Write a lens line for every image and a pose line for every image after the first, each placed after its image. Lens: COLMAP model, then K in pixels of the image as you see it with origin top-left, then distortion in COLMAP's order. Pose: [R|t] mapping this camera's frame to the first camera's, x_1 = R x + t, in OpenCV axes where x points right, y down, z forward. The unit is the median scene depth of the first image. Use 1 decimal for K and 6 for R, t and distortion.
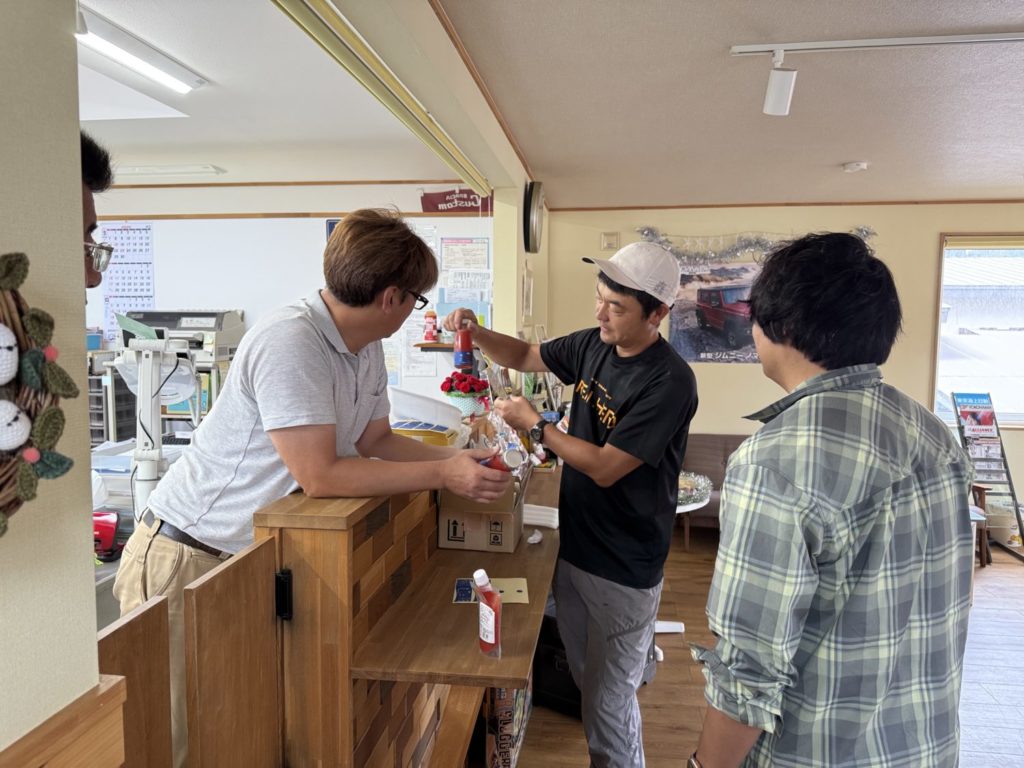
lens RADIAL K [[725.0, 0, 519.5], [0, 725.0, 384.7], [0, 0, 1]] dist [0.087630, -0.135439]
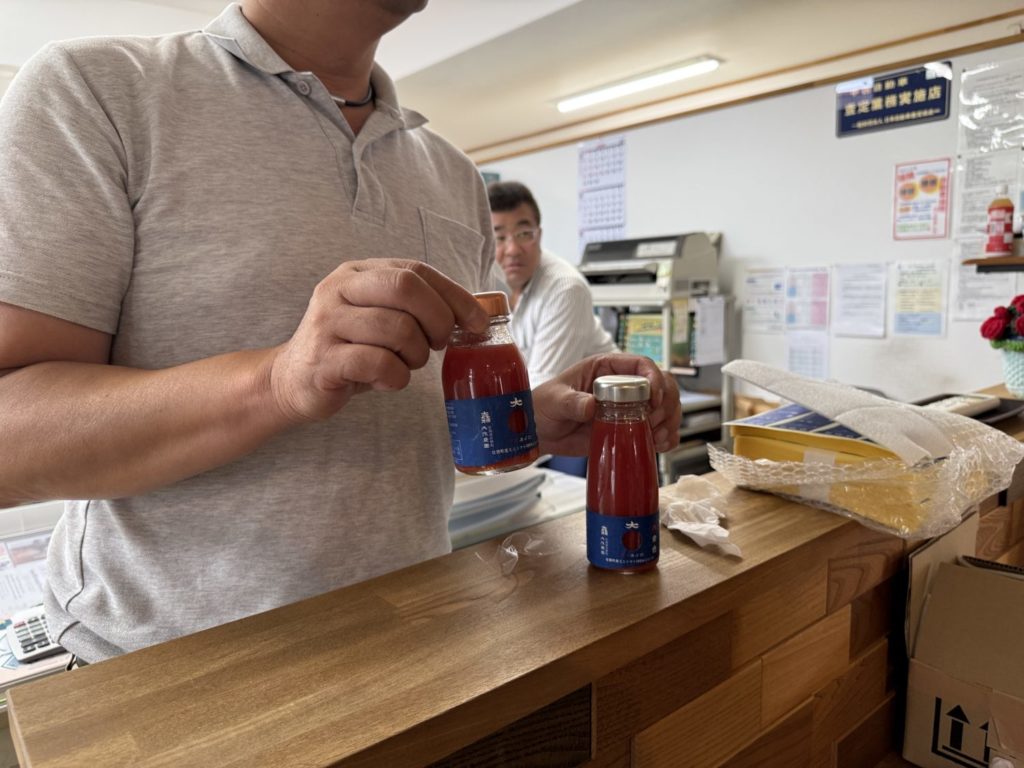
lens RADIAL K [[758.1, 0, 512.0], [0, 758.1, 384.0], [0, 0, 1]] dist [0.010379, -0.003437]
pose [[0.743722, 0.059909, -0.665800, -0.005238], [-0.020585, 0.997556, 0.066766, 0.007534], [0.668173, -0.035949, 0.743137, 0.299504]]
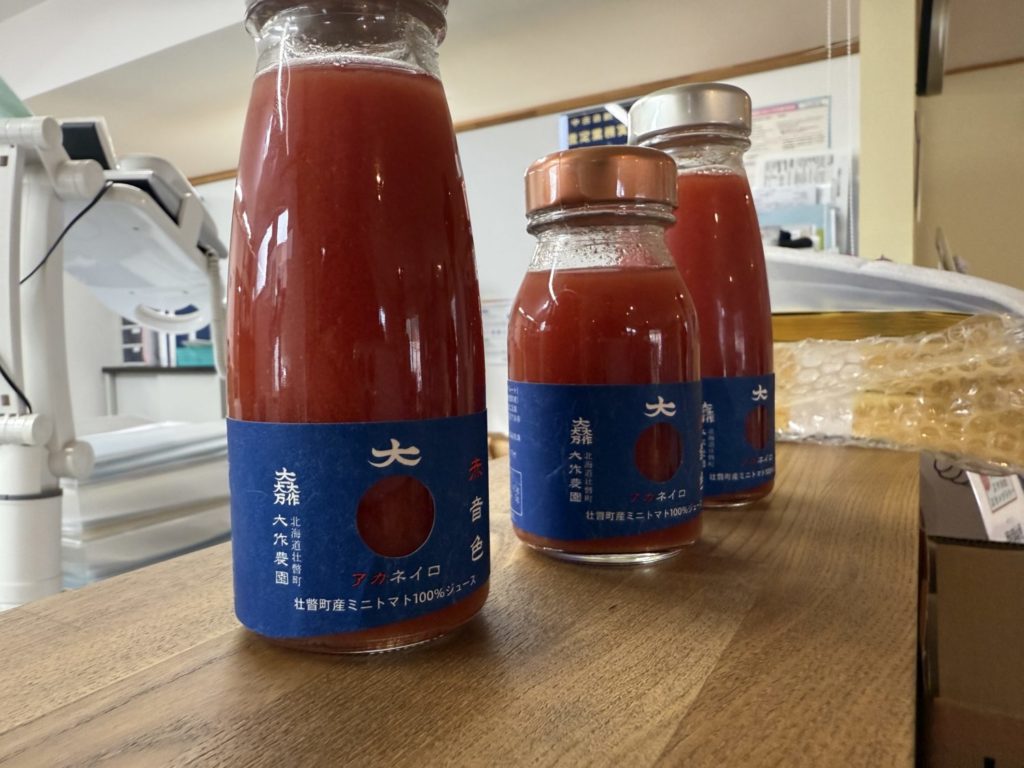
lens RADIAL K [[739.9, 0, 477.2], [0, 739.9, 382.5], [0, 0, 1]] dist [0.001122, 0.000180]
pose [[0.913786, -0.010326, -0.406065, -0.065737], [-0.001018, 0.999615, -0.027711, 0.041657], [0.406195, 0.025735, 0.913424, 0.391733]]
